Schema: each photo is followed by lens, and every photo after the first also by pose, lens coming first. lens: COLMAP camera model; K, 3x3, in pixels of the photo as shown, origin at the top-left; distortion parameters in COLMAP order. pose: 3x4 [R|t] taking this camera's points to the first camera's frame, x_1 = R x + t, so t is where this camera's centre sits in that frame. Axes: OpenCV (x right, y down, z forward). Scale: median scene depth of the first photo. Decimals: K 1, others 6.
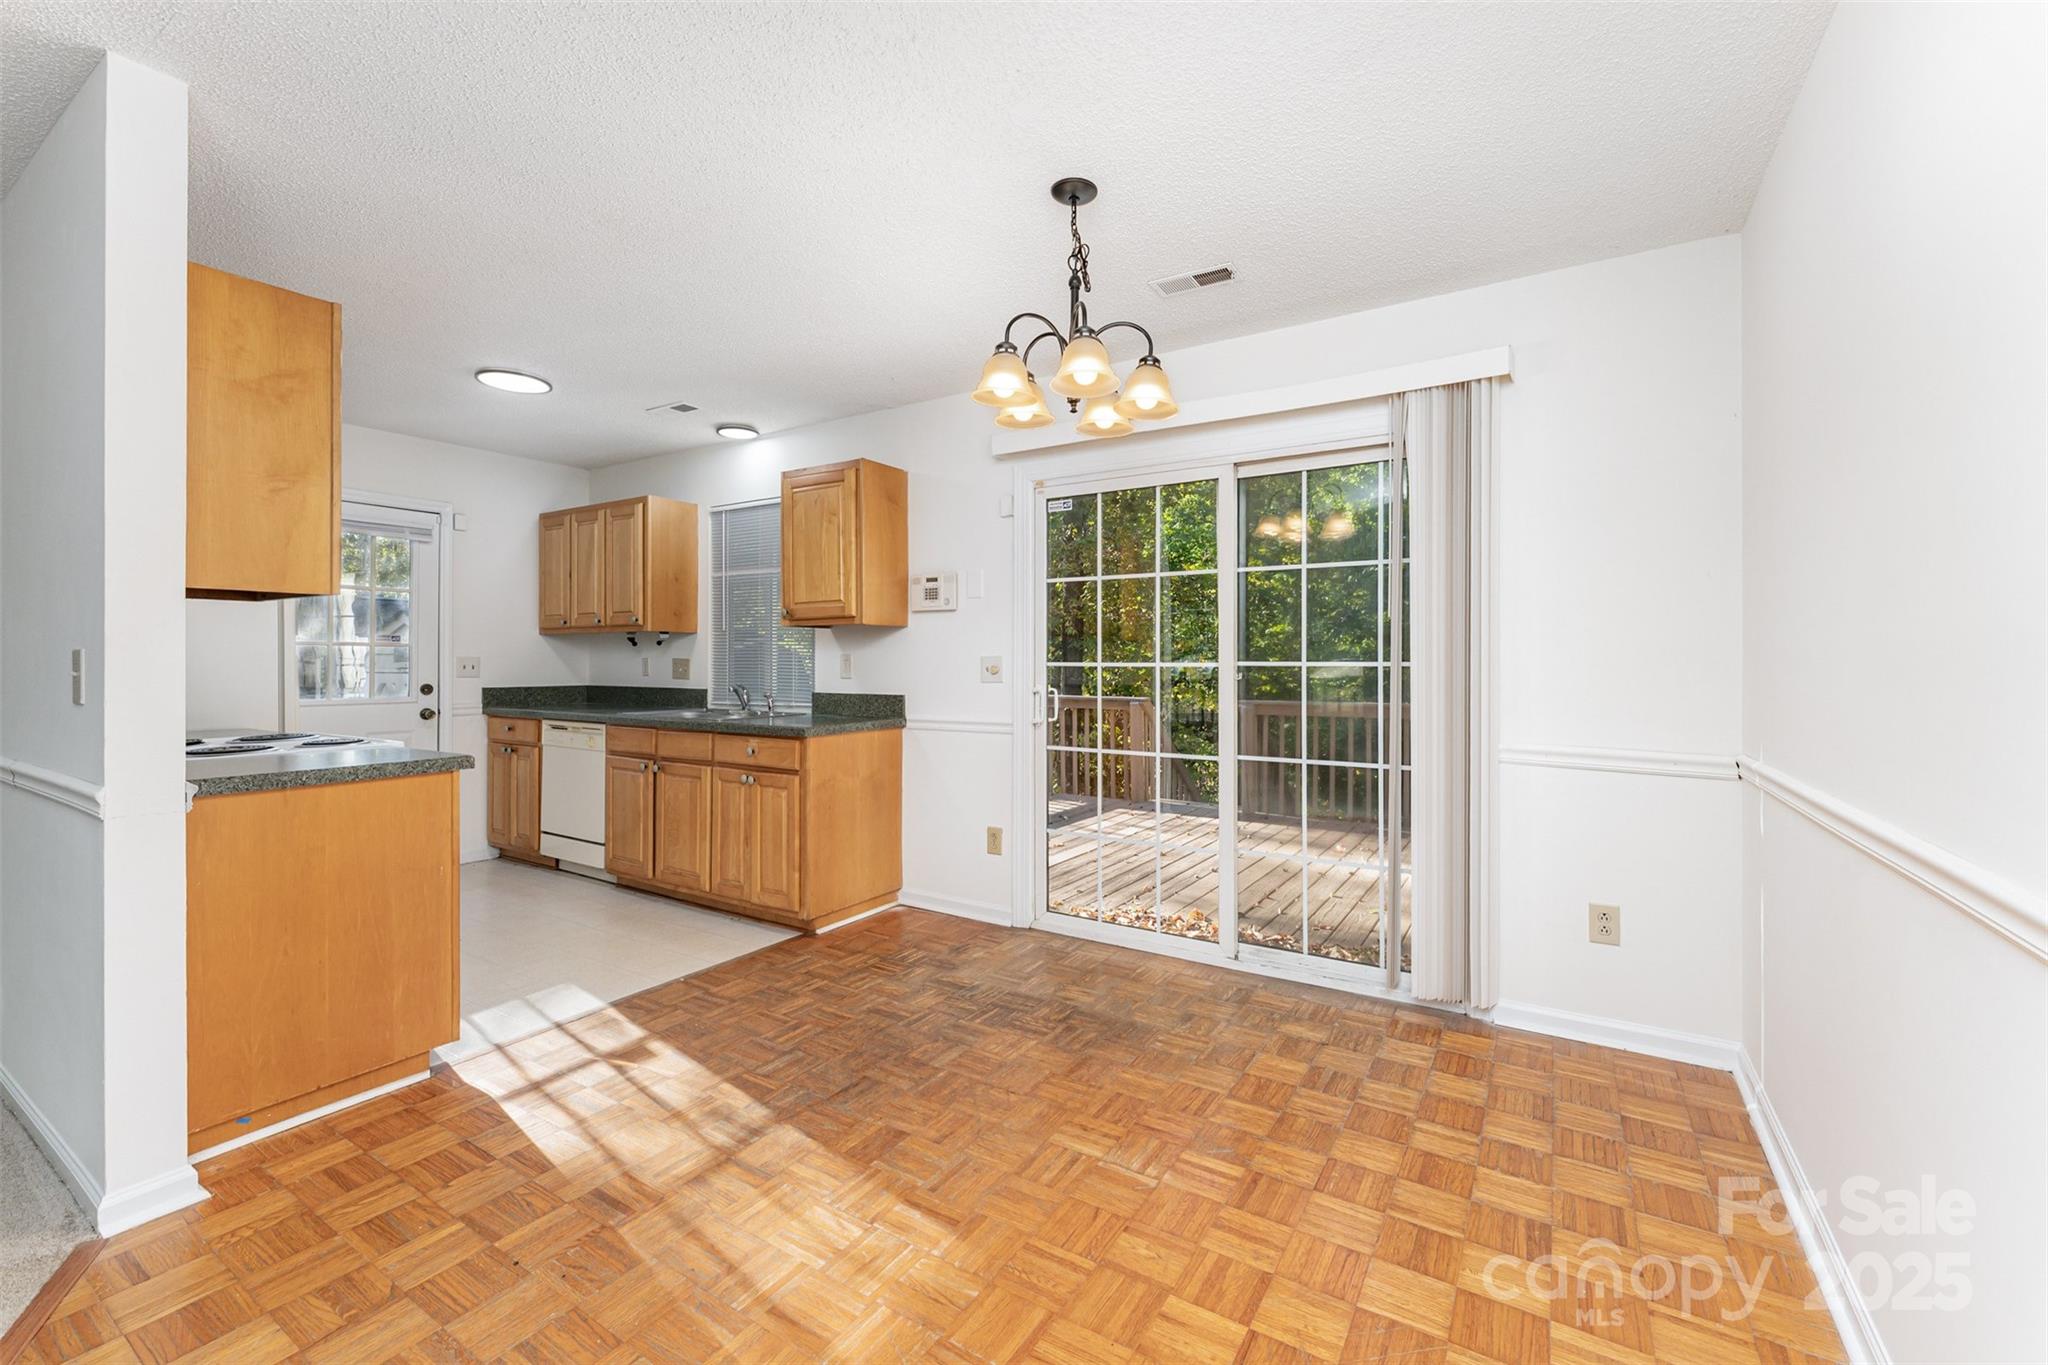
lens RADIAL K [[828.1, 0, 1031.7], [0, 828.1, 666.4], [0, 0, 1]] dist [0.001714, -0.000022]
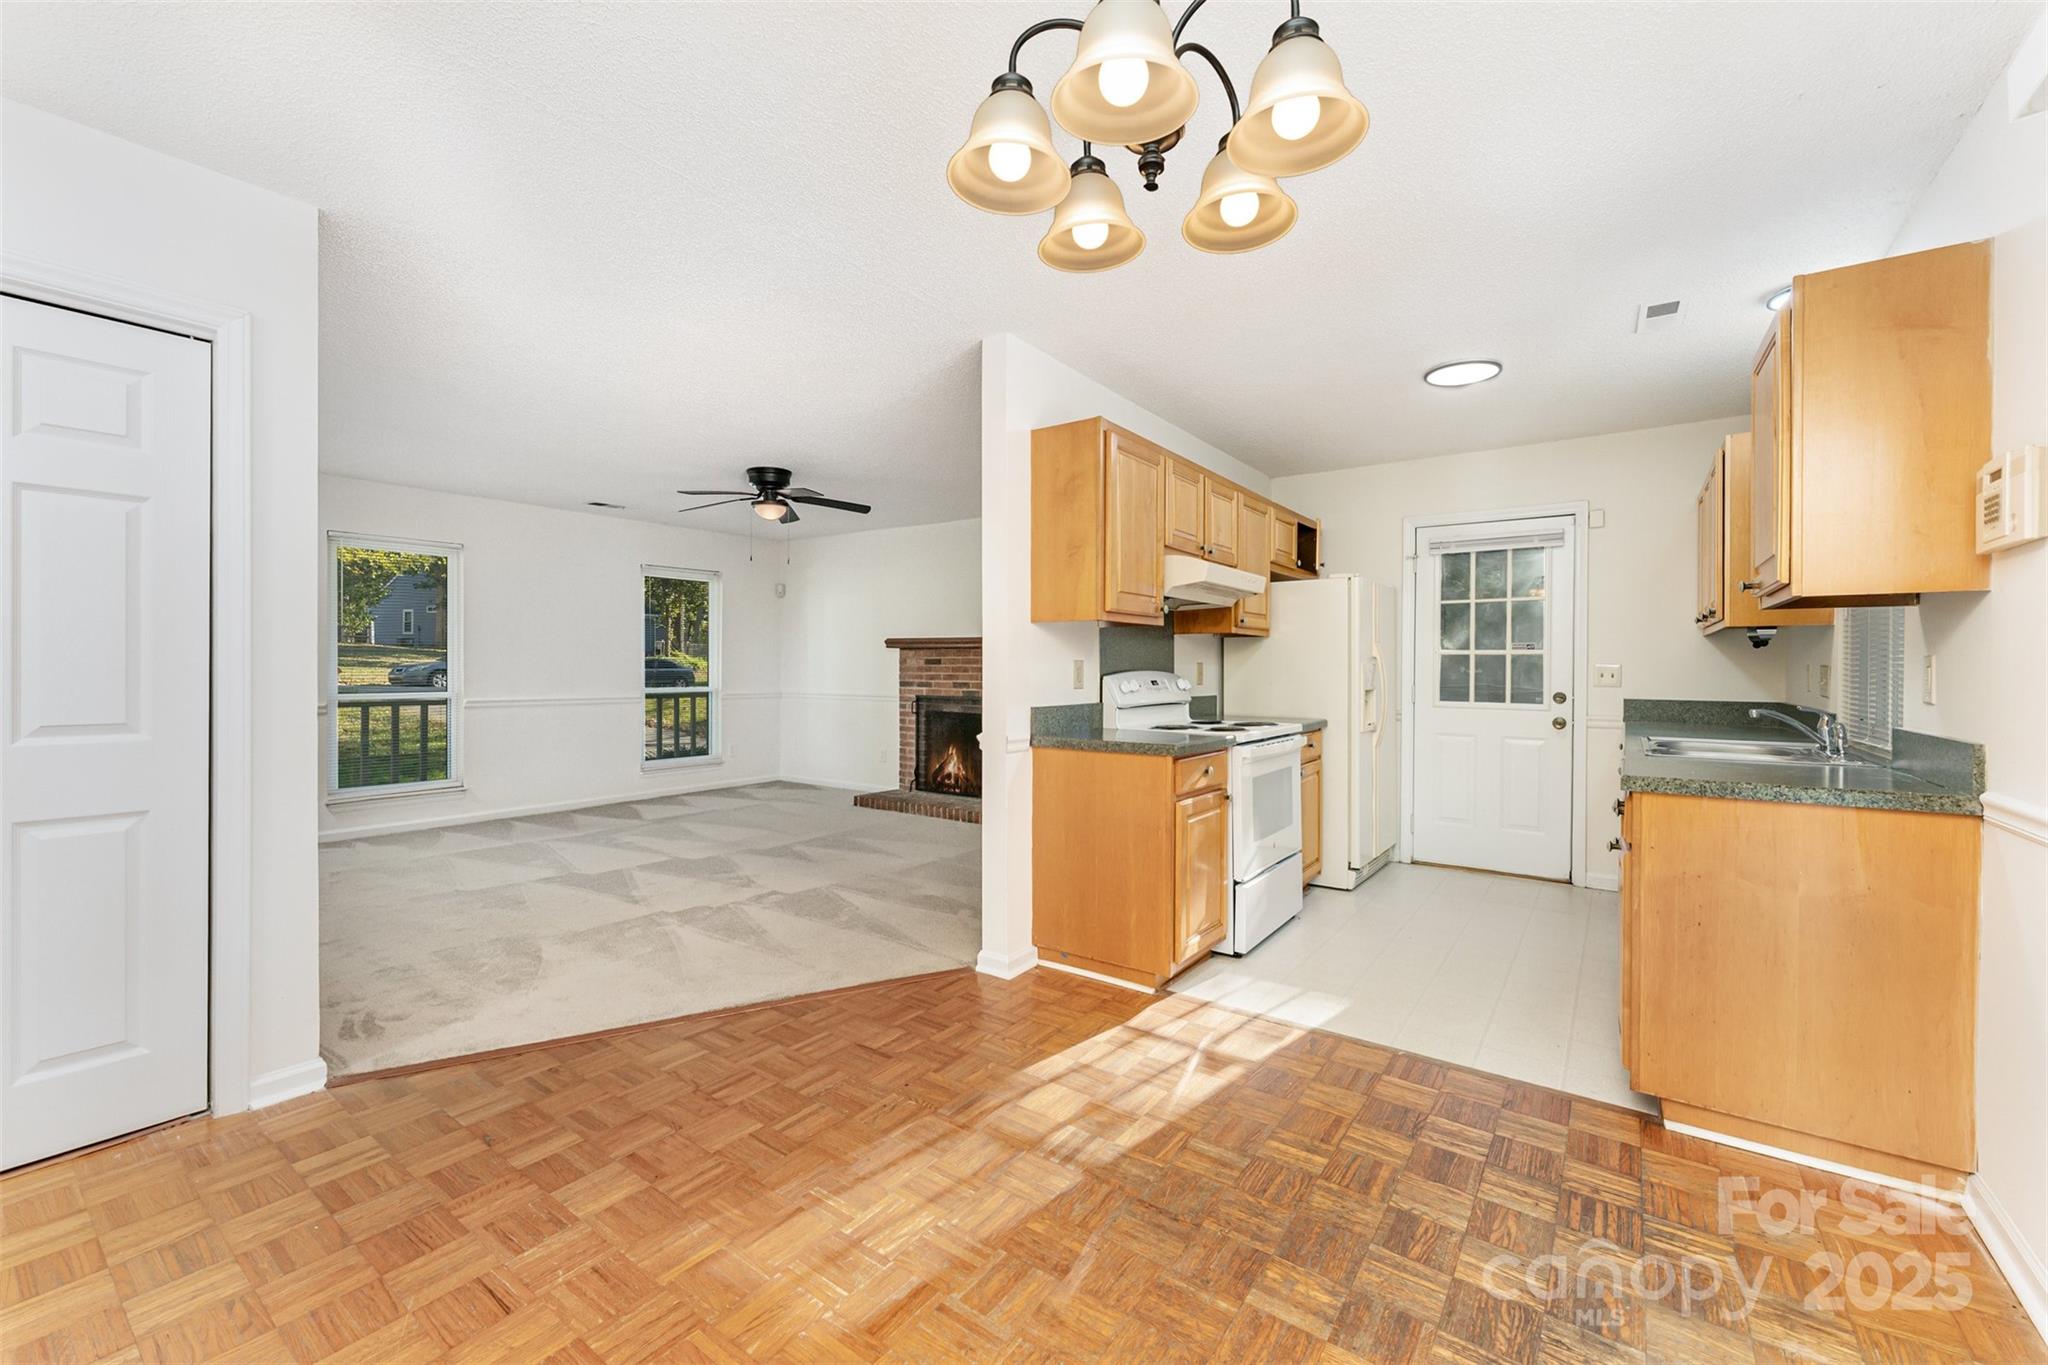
lens RADIAL K [[828.1, 0, 1044.1], [0, 828.1, 670.0], [0, 0, 1]] dist [0.001714, -0.000022]
pose [[-0.046973, 0.002238, -0.998894, 0.389990], [-0.012558, 0.999917, 0.002831, -0.000051], [0.998817, 0.012677, -0.046941, 0.639792]]
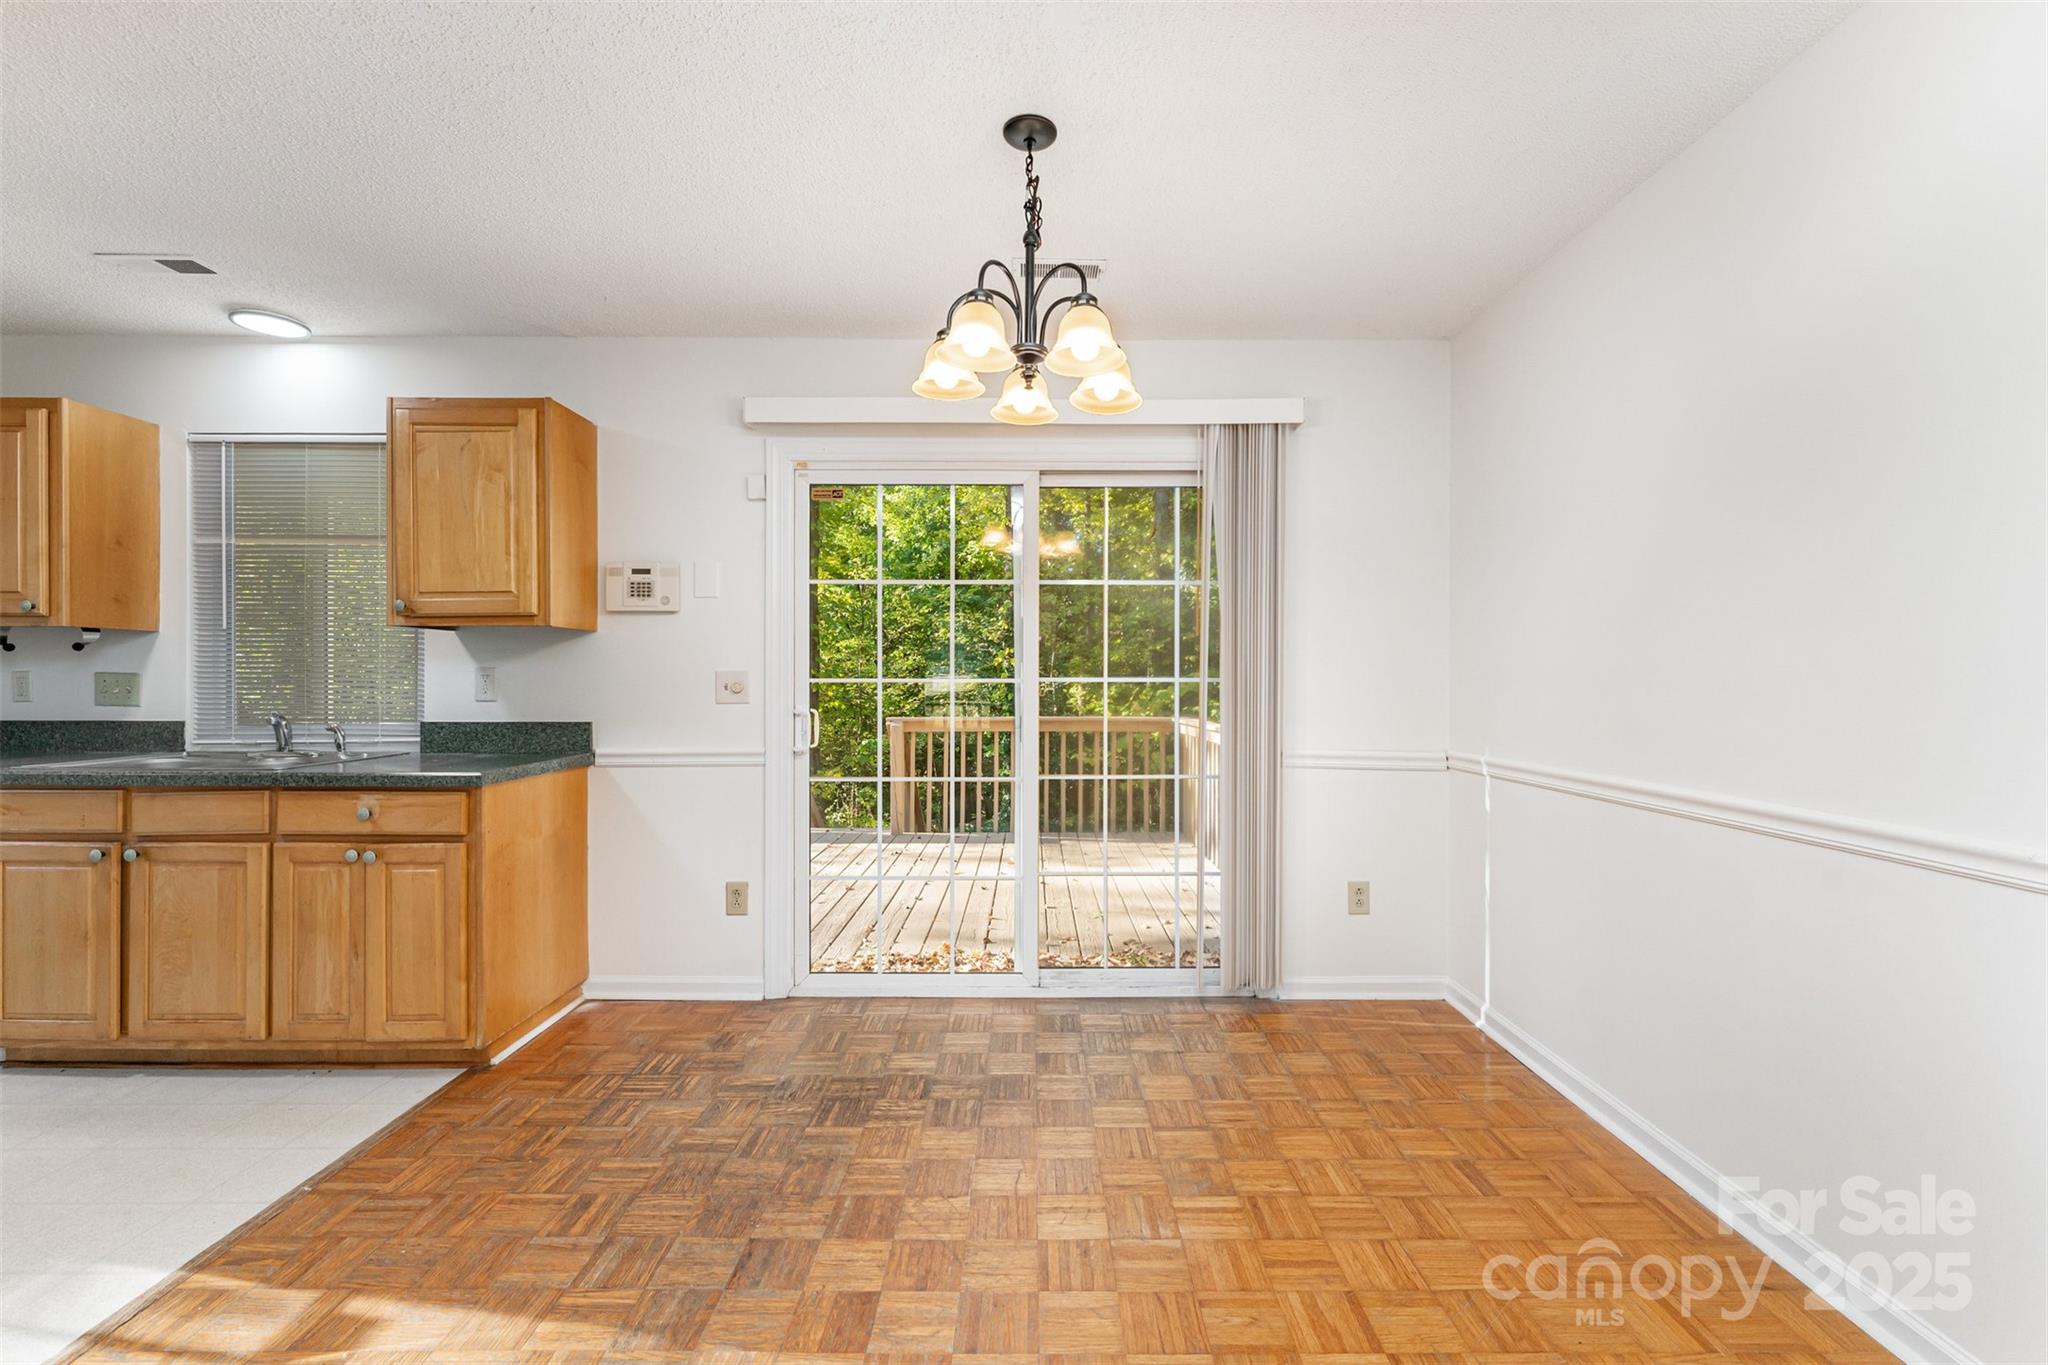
lens RADIAL K [[855.3, 0, 1020.9], [0, 855.3, 684.9], [0, 0, 1]] dist [0.001662, -0.001919]
pose [[0.850165, -0.004422, 0.526498, -0.285023], [0.002930, 0.999989, 0.003667, -0.000807], [-0.526509, -0.001575, 0.850168, 0.162392]]
